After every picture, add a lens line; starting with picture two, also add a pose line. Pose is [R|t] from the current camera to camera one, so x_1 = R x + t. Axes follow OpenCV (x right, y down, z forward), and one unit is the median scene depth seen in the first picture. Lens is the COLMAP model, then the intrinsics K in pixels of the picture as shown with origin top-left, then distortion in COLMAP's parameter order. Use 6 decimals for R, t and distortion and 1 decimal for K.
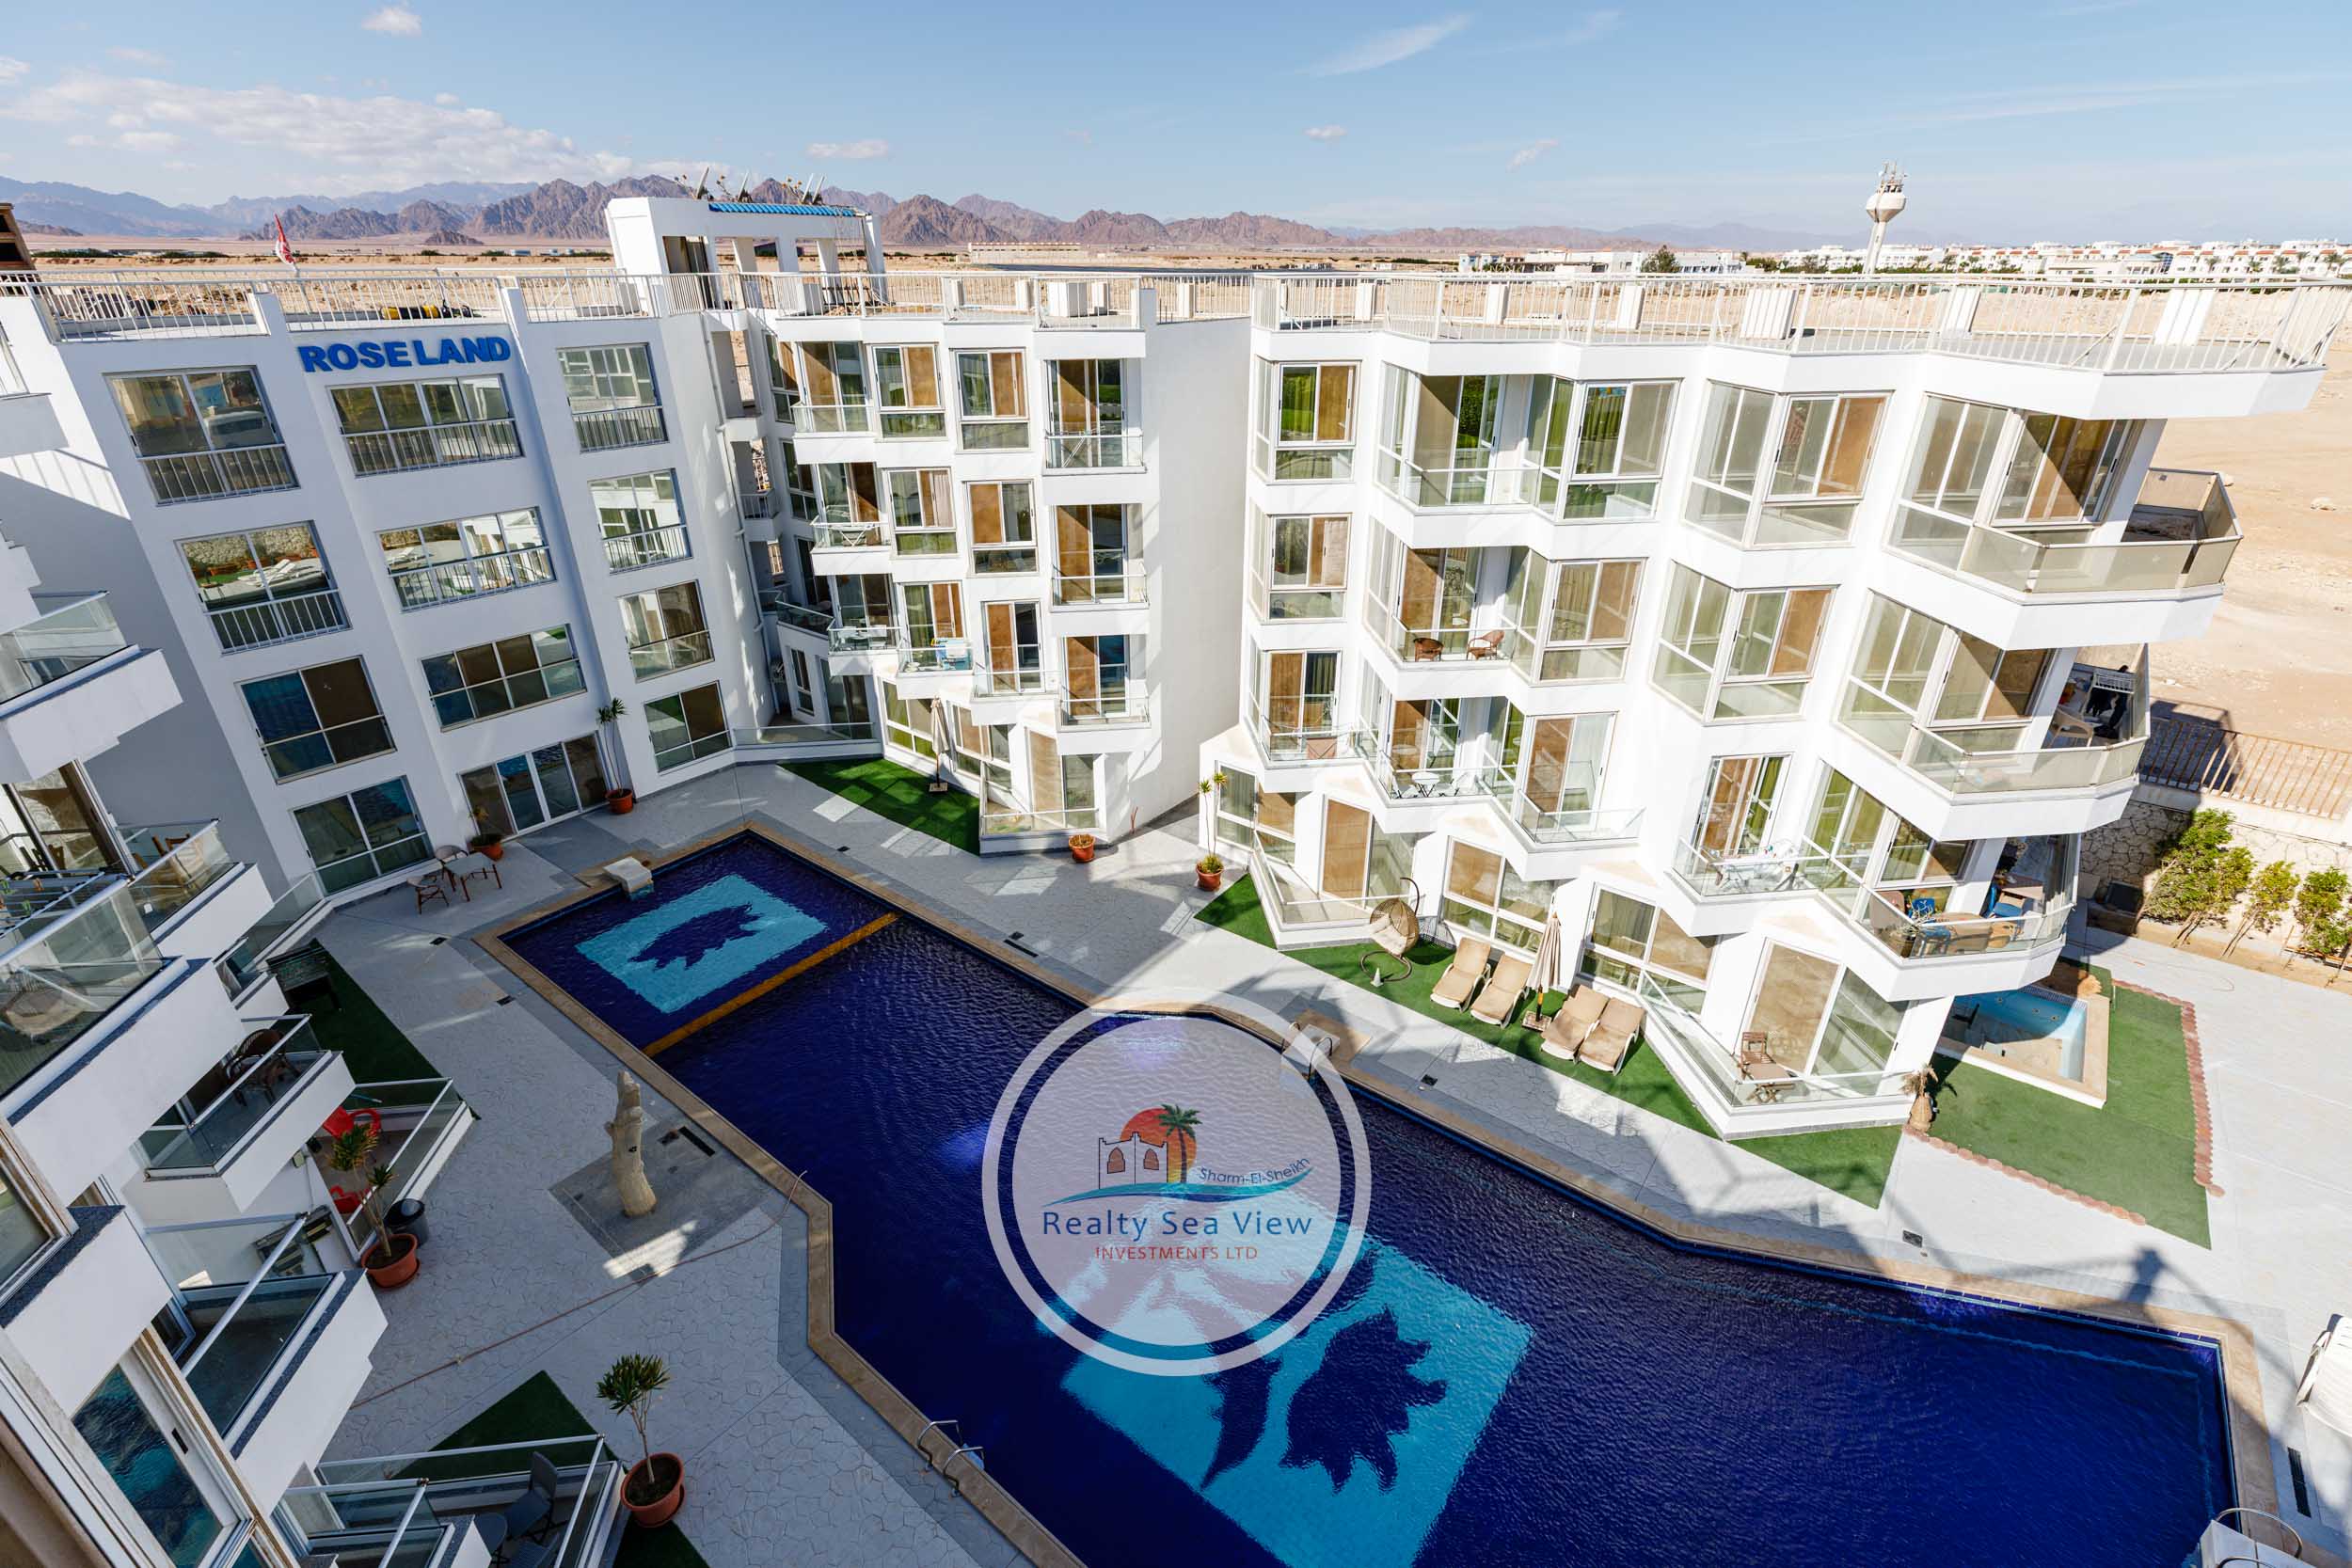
lens RADIAL K [[1066.2, 0, 1194.3], [0, 1066.2, 788.0], [0, 0, 1]] dist [0.006823, -0.000595]
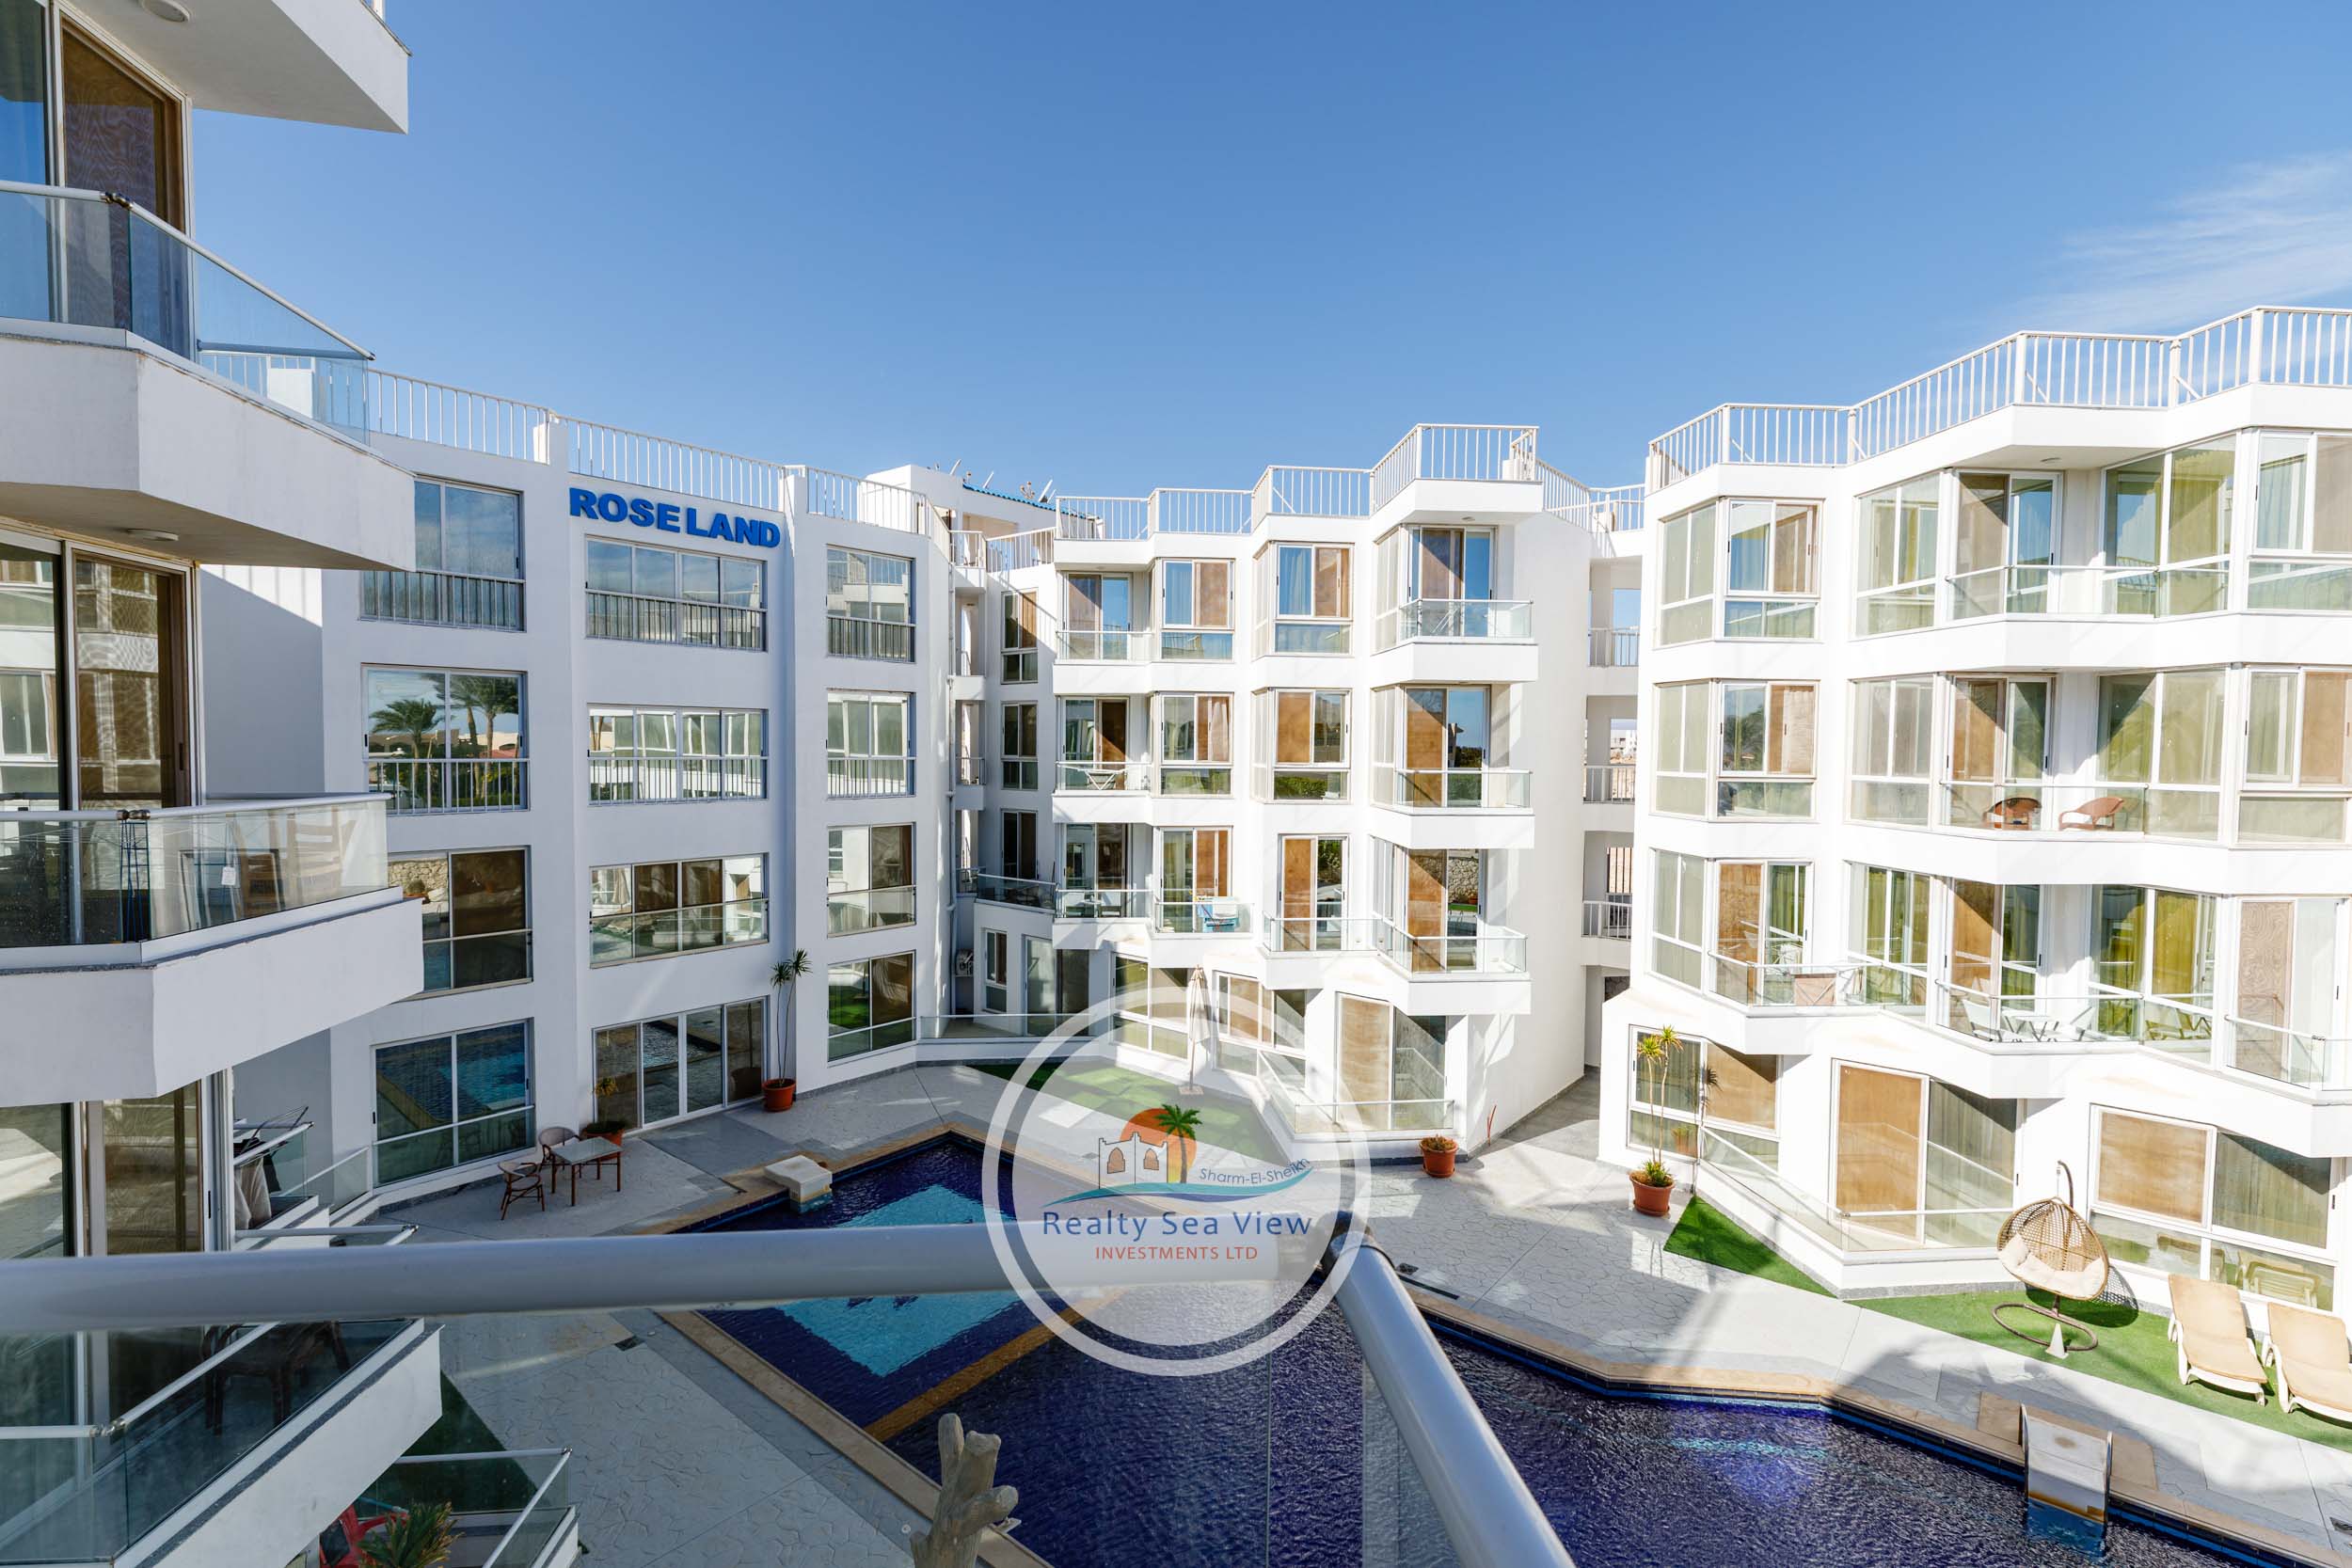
lens RADIAL K [[1066.2, 0, 1180.9], [0, 1066.2, 791.3], [0, 0, 1]] dist [0.006823, -0.000595]
pose [[0.999574, 0.009436, -0.027603, -0.263289], [-0.019829, 0.913789, -0.405704, 0.127818], [0.021396, 0.406079, 0.913588, 0.266151]]
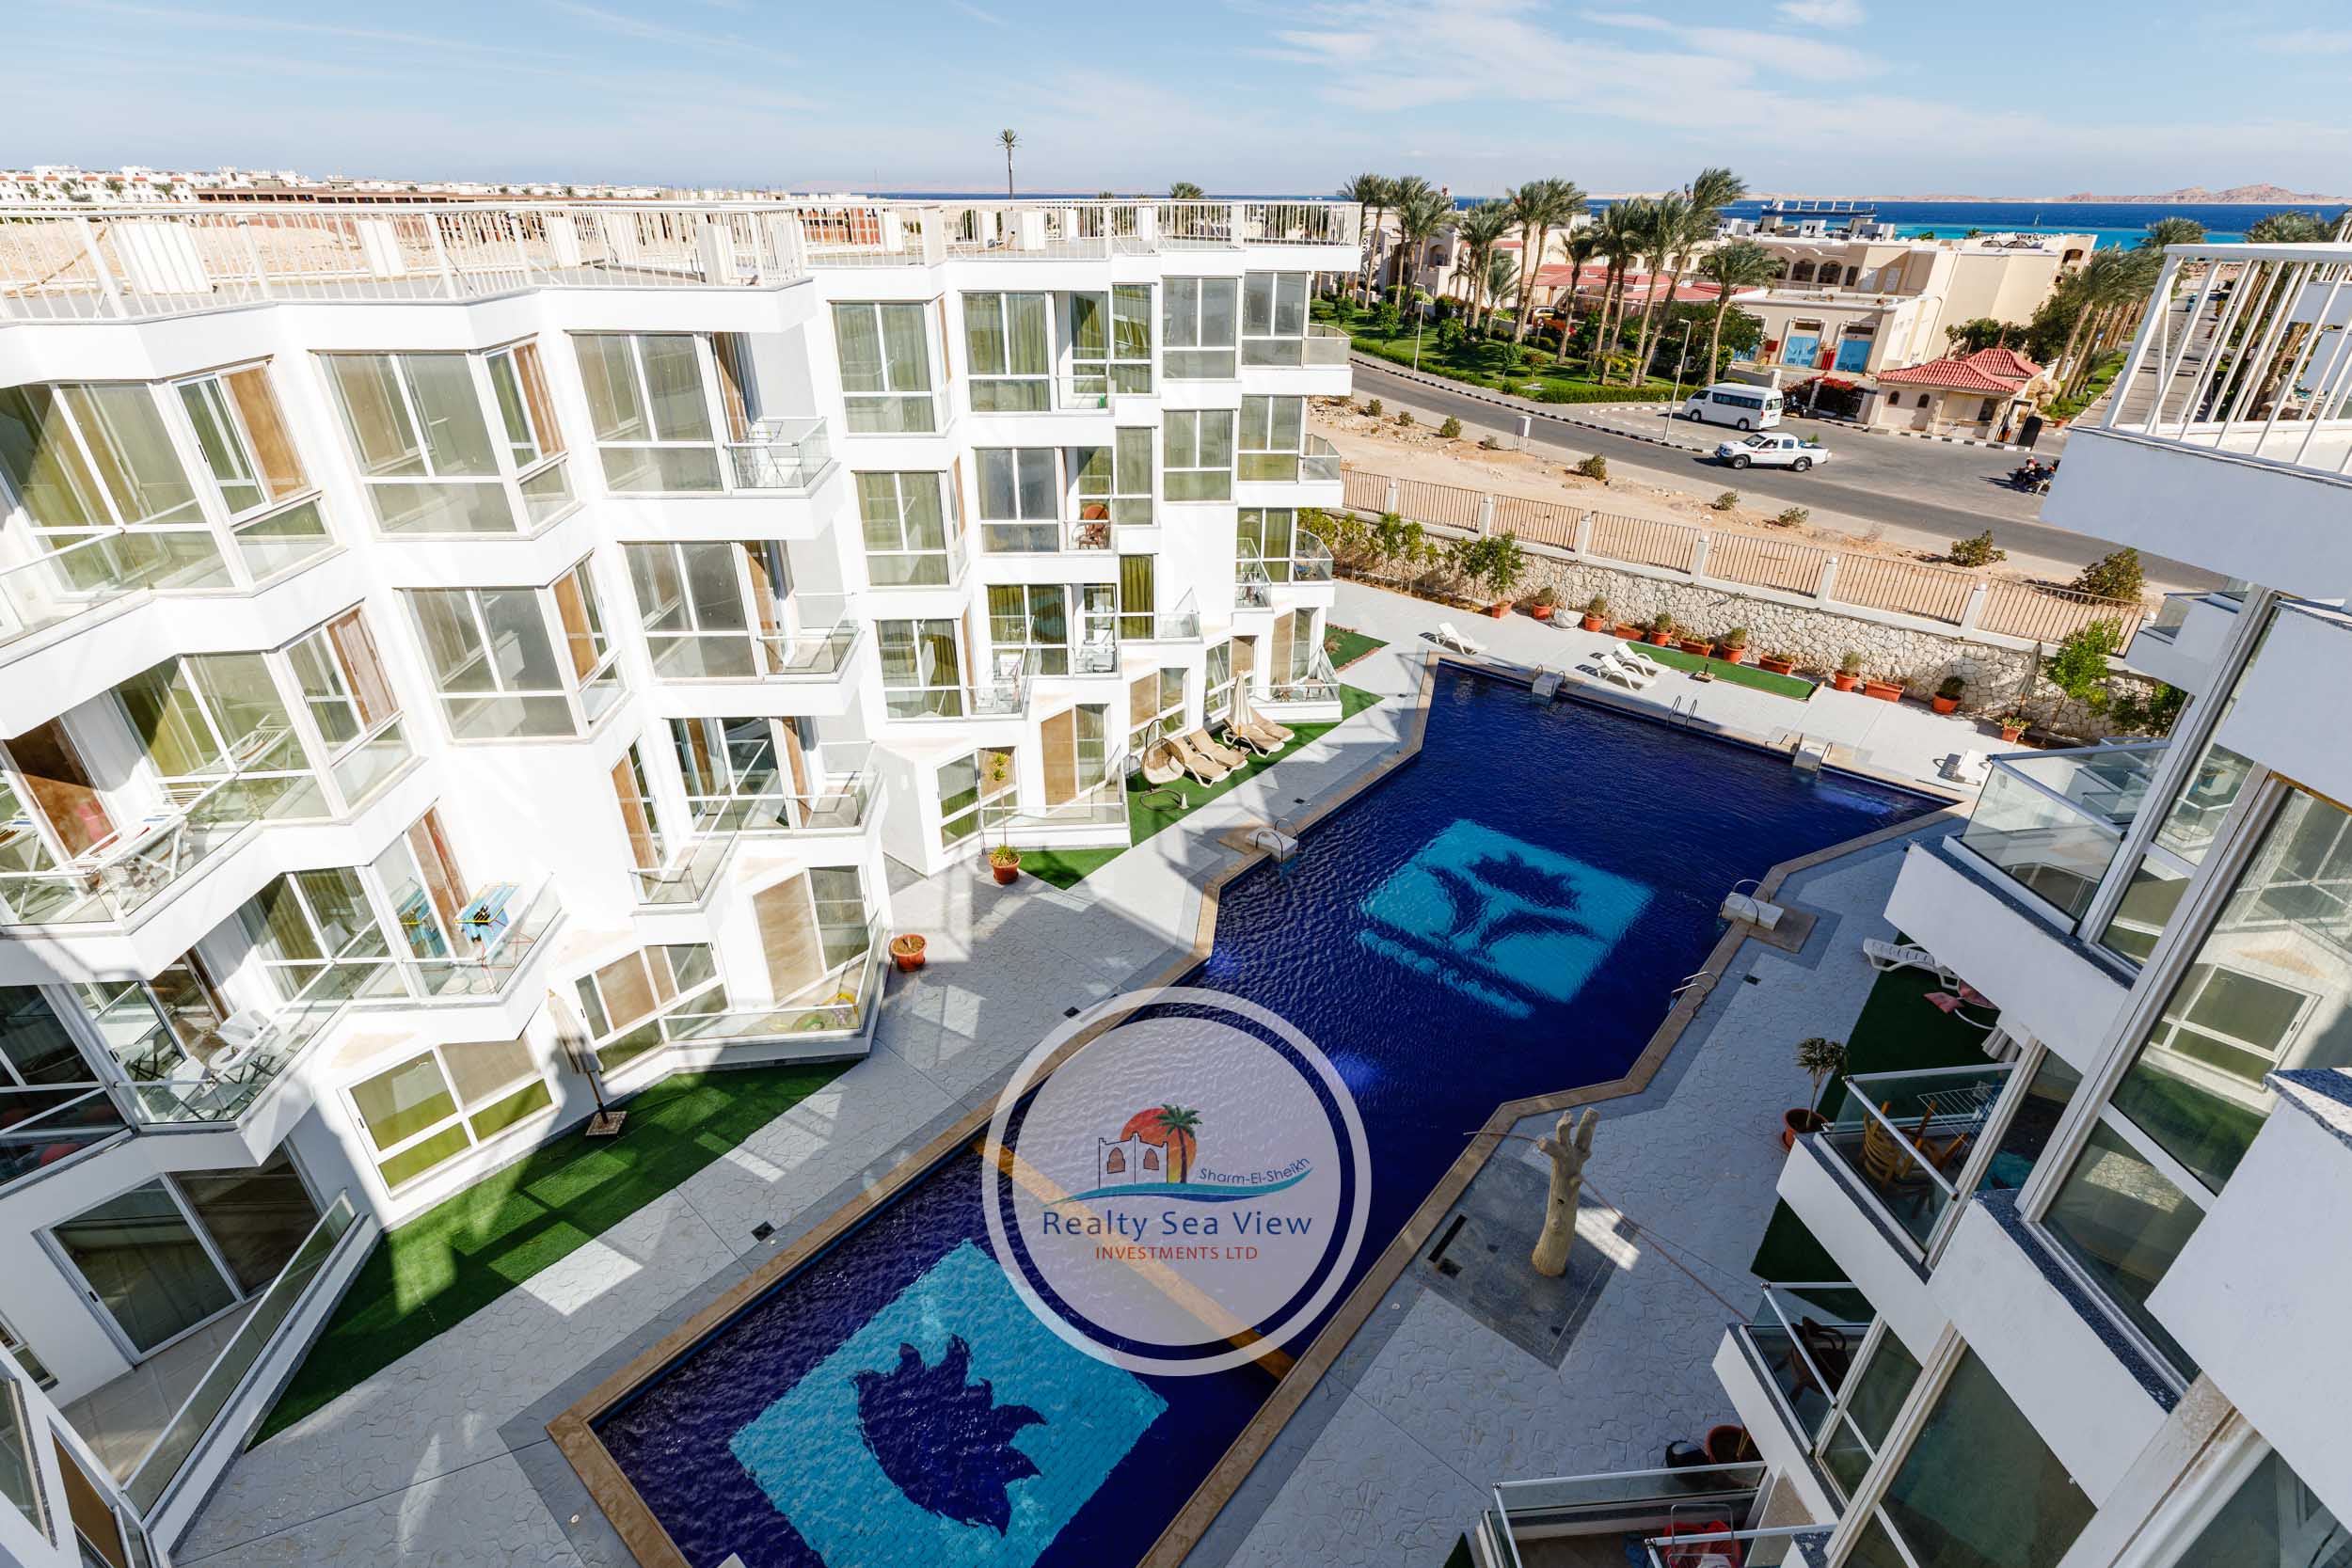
lens RADIAL K [[1066.2, 0, 1172.6], [0, 1066.2, 783.8], [0, 0, 1]] dist [0.006823, -0.000595]
pose [[0.052595, -0.482204, 0.874479, -0.735637], [0.438025, 0.798094, 0.413739, -0.288716], [-0.897423, 0.361283, 0.253193, 0.594575]]
